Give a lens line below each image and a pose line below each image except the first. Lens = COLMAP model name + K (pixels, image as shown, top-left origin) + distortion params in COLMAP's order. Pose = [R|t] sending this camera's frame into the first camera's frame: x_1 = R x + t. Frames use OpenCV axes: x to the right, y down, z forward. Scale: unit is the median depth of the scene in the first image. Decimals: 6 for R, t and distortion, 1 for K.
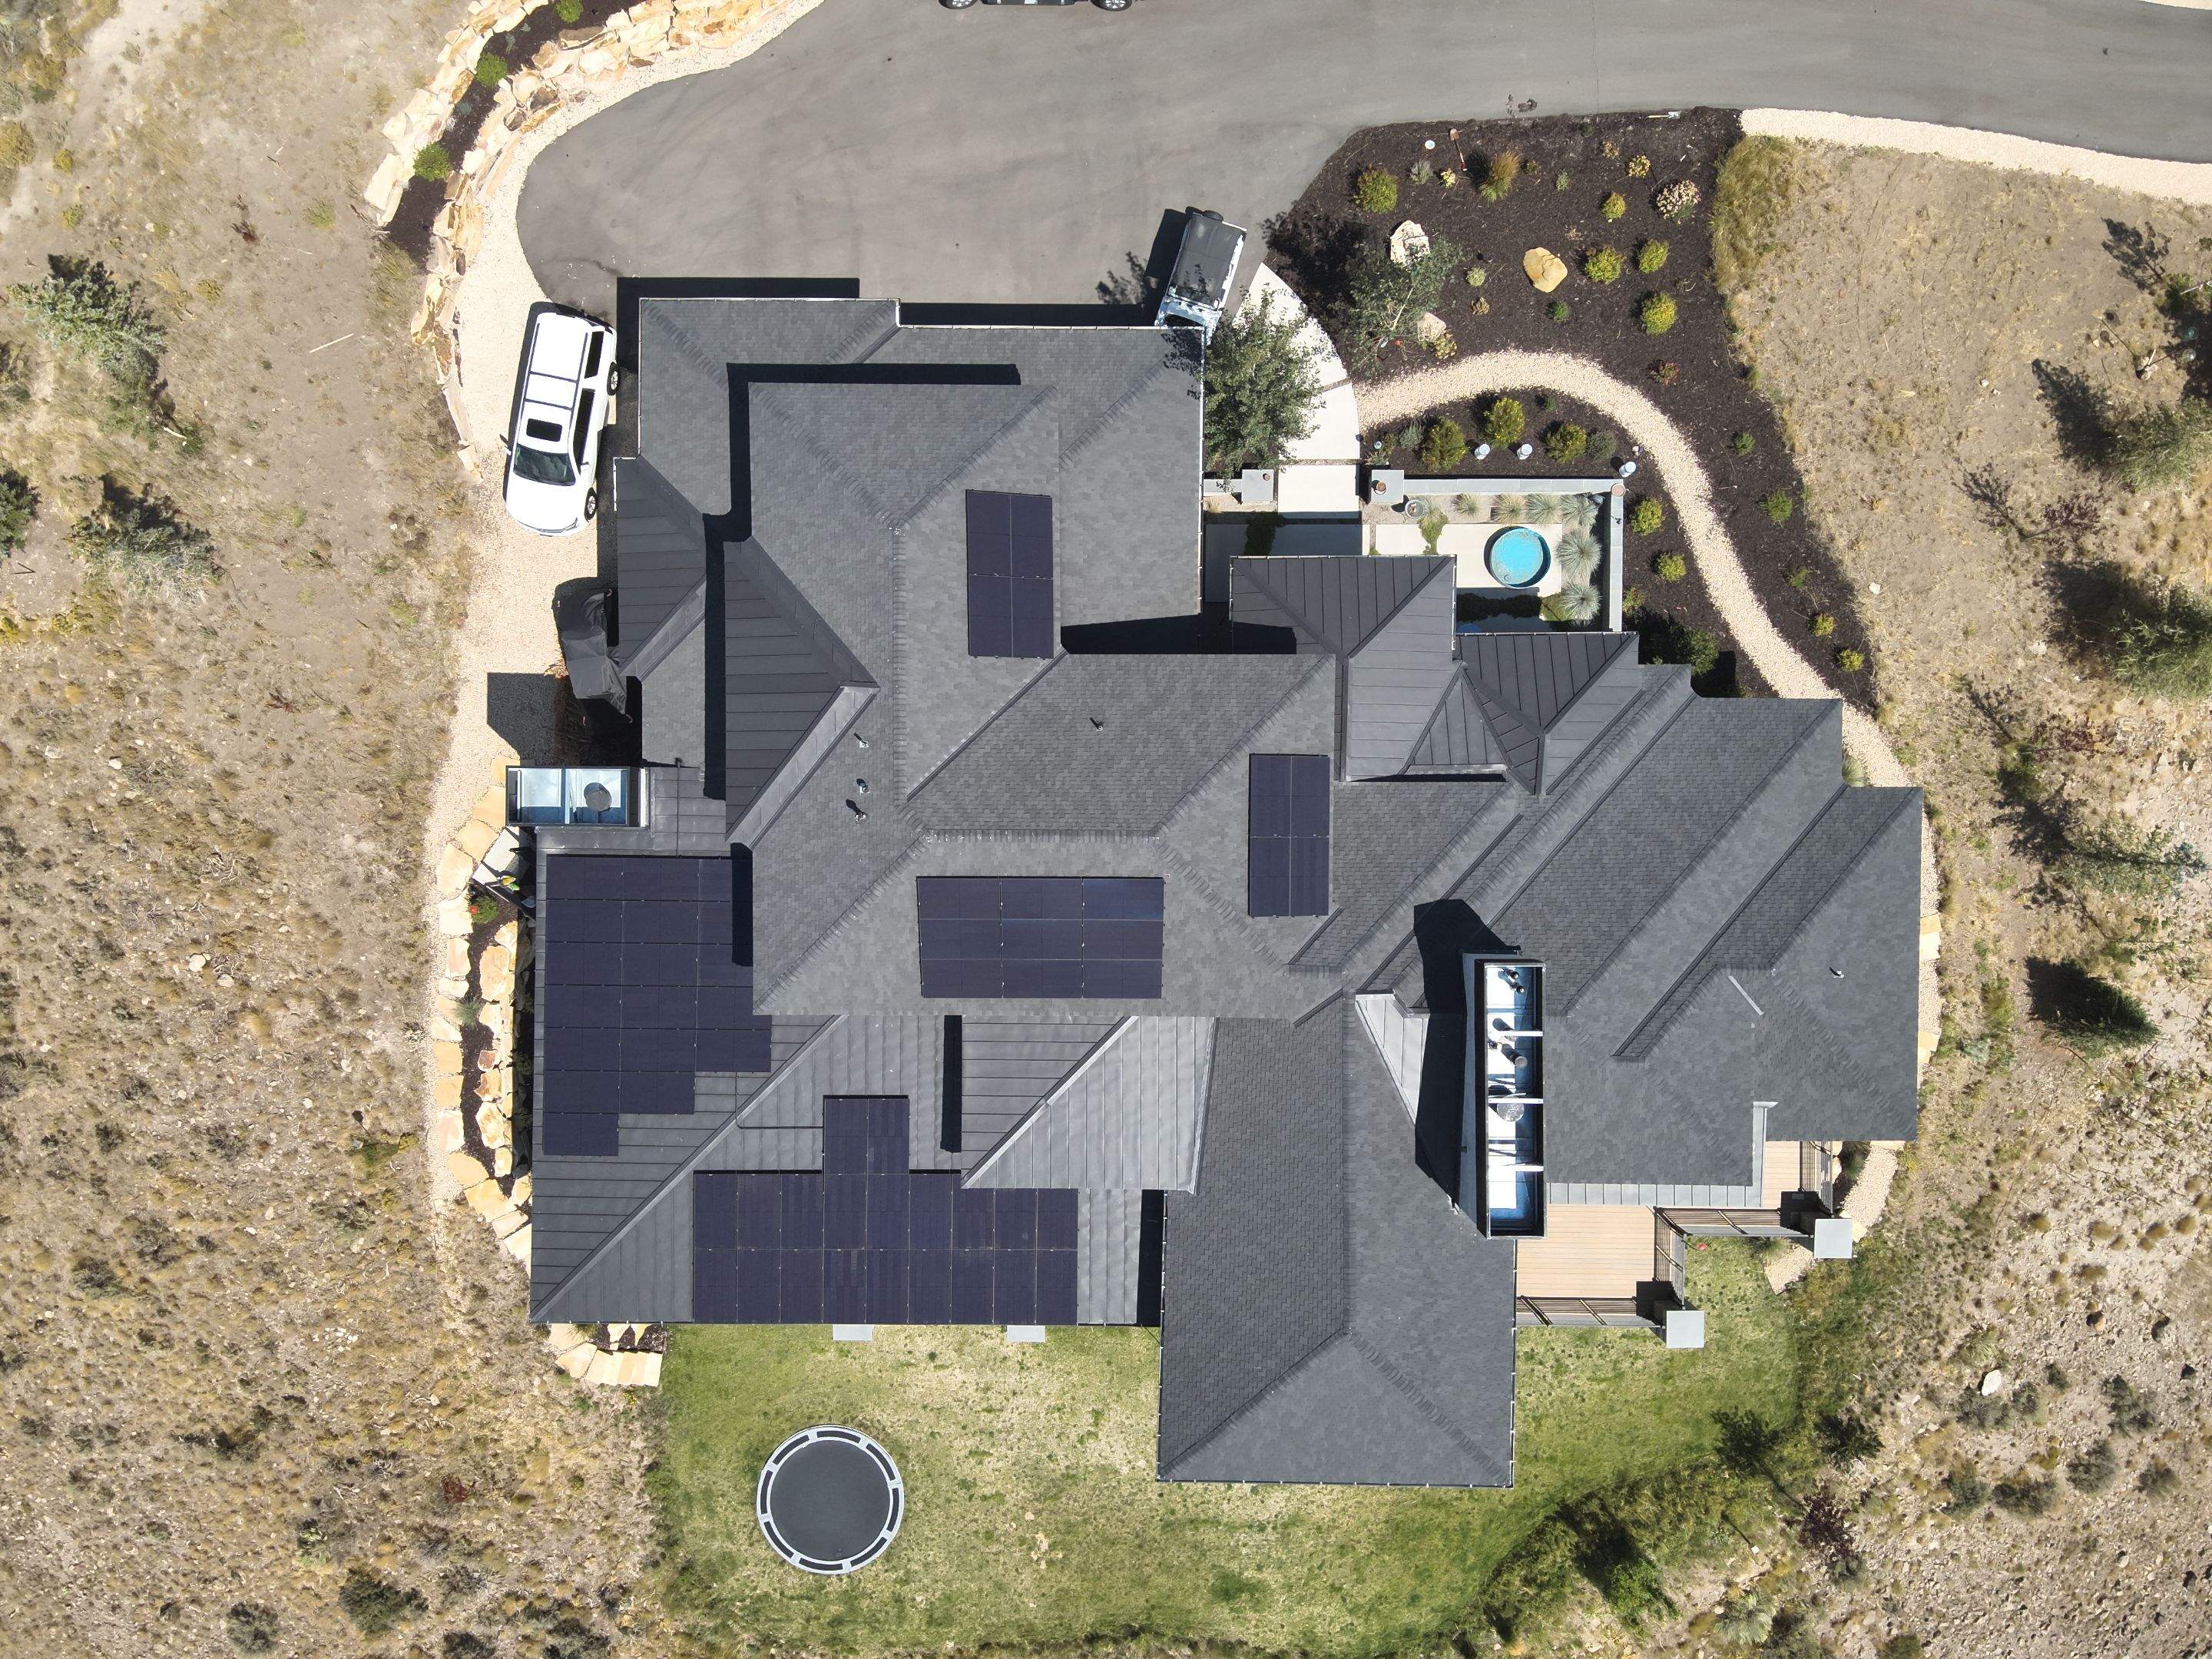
lens RADIAL K [[1768.6, 0, 1106.0], [0, 1768.6, 829.5], [0, 0, 1]] dist [0.057793, -0.165747]
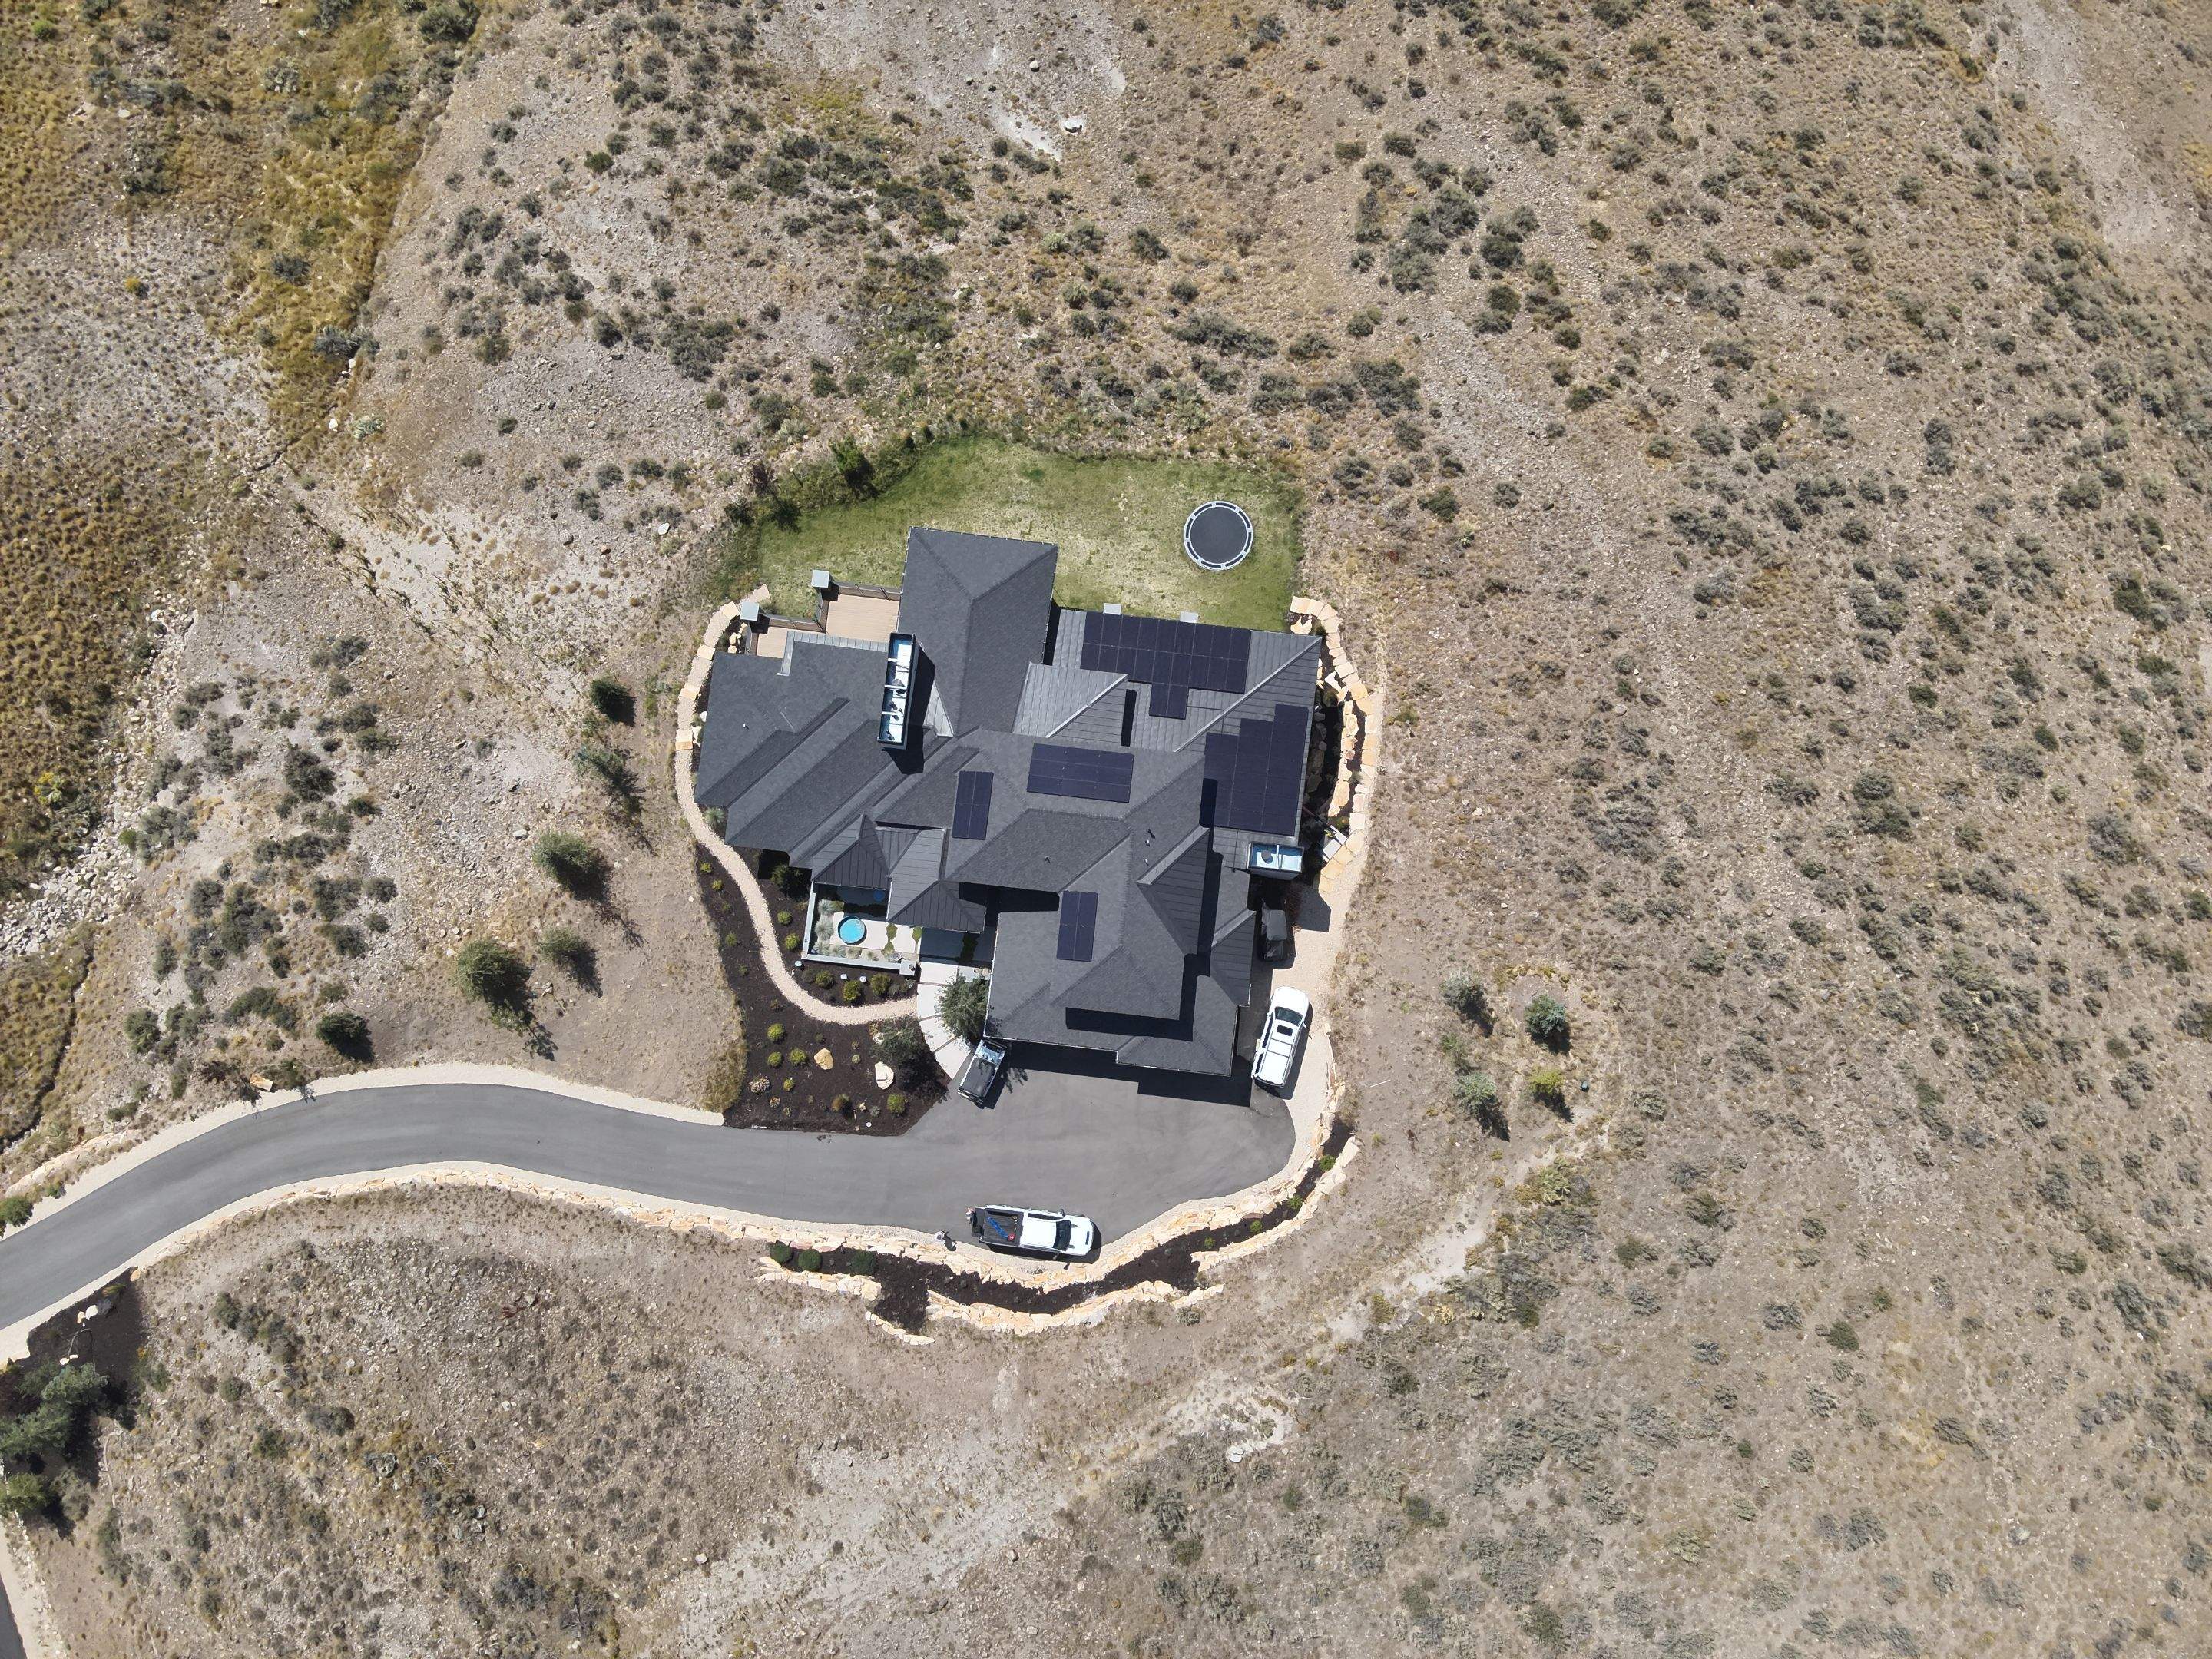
lens RADIAL K [[1919.2, 0, 1090.0], [0, 1919.2, 824.4], [0, 0, 1]] dist [0.252269, -0.460302]
pose [[-0.994075, -0.105124, 0.027633, -0.111614], [0.107364, -0.989308, 0.098702, -0.226566], [0.016961, 0.101084, 0.994733, -1.370521]]
